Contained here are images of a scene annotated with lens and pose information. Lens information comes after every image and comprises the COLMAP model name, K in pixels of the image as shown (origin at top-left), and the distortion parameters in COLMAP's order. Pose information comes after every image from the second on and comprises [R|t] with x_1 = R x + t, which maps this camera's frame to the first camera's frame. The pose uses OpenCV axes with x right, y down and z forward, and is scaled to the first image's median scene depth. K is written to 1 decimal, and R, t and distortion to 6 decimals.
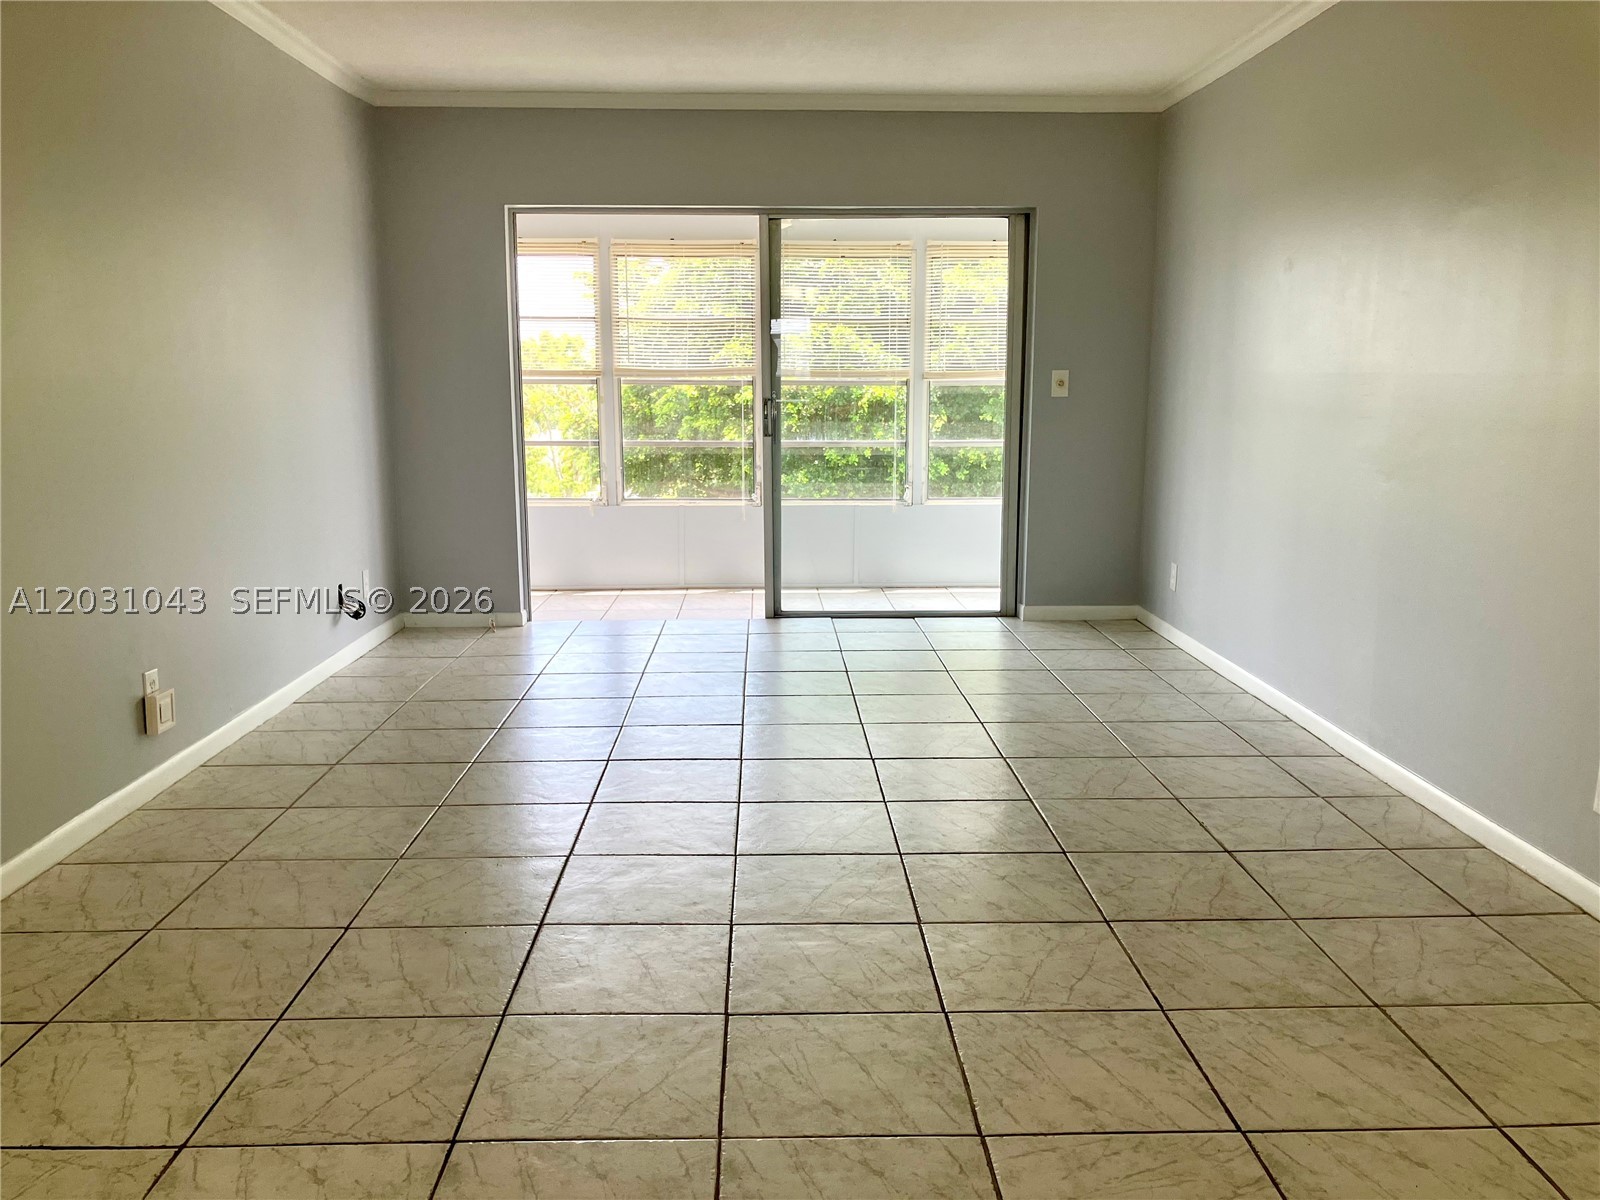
lens RADIAL K [[1334.3, 0, 814.4], [0, 1334.3, 600.1], [0, 0, 1]] dist [0.062238, -0.098520]
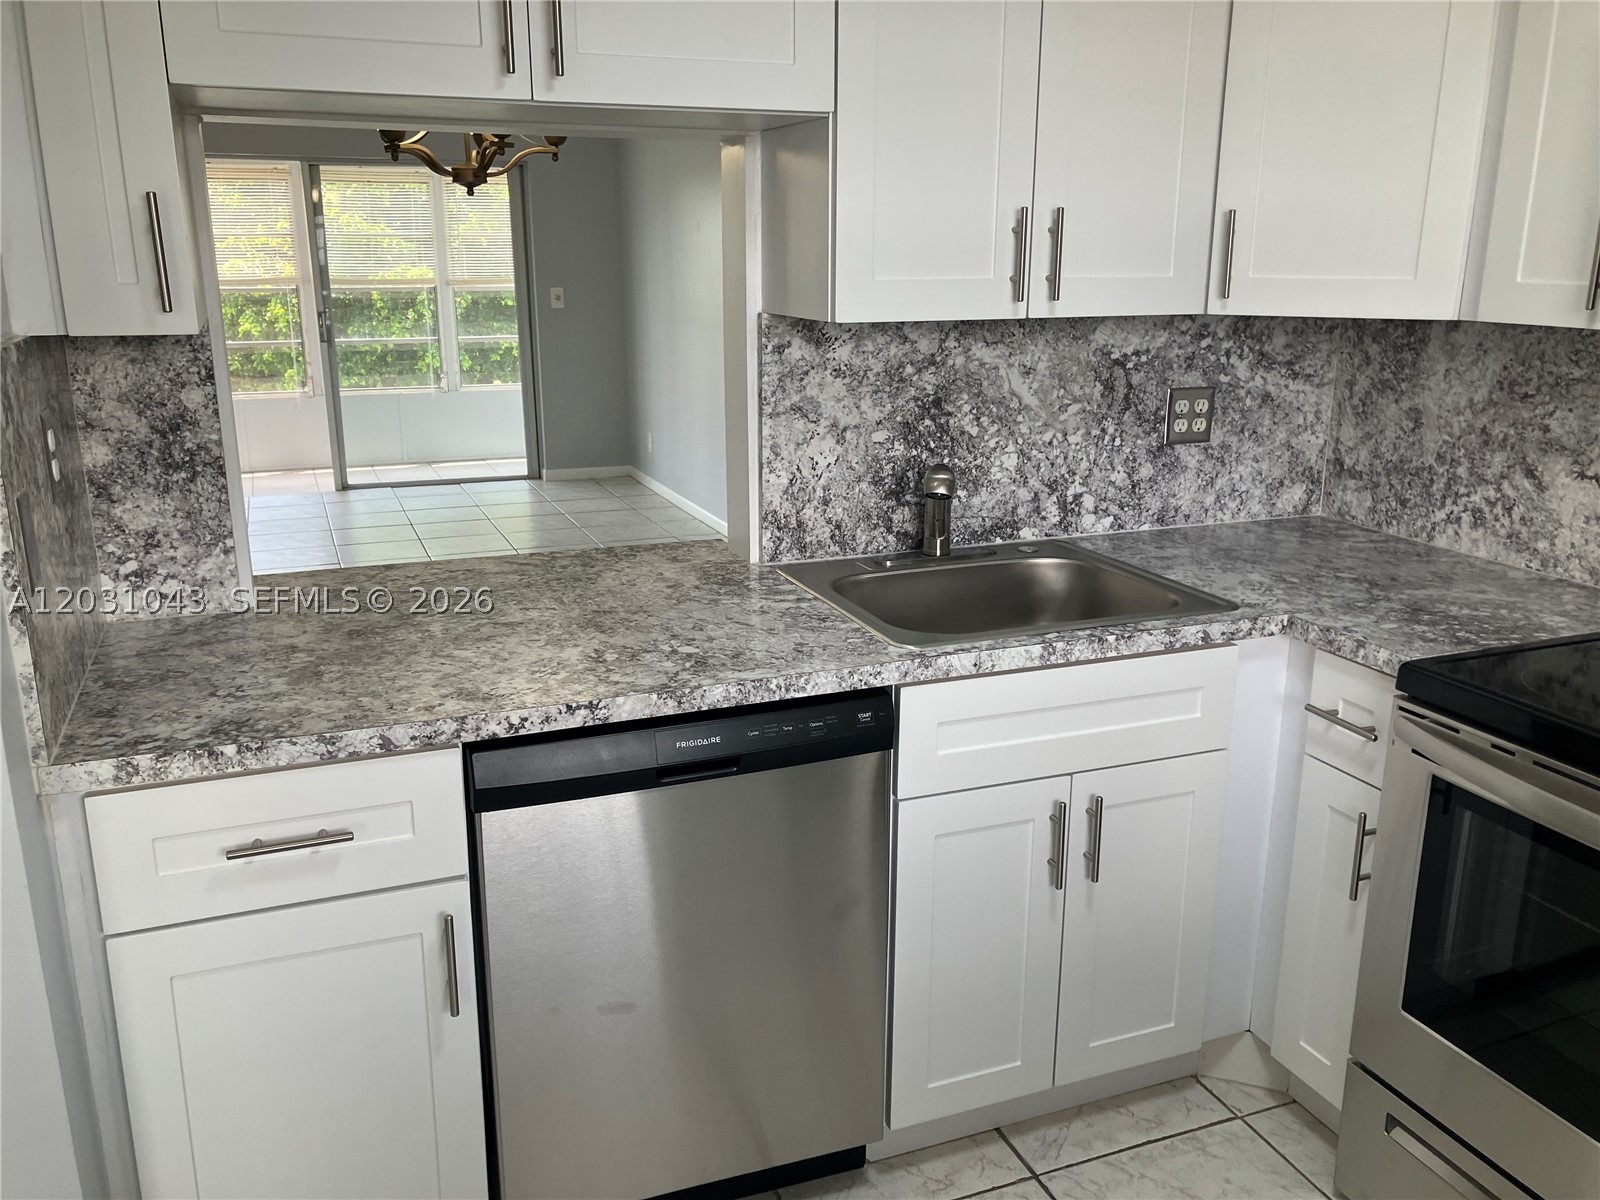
lens RADIAL K [[1334.3, 0, 787.9], [0, 1334.3, 613.9], [0, 0, 1]] dist [0.062238, -0.098520]
pose [[0.946476, -0.090635, 0.309787, -0.034940], [0.056121, 0.991357, 0.118579, 0.002499], [-0.317857, -0.094847, 0.943383, -0.313130]]
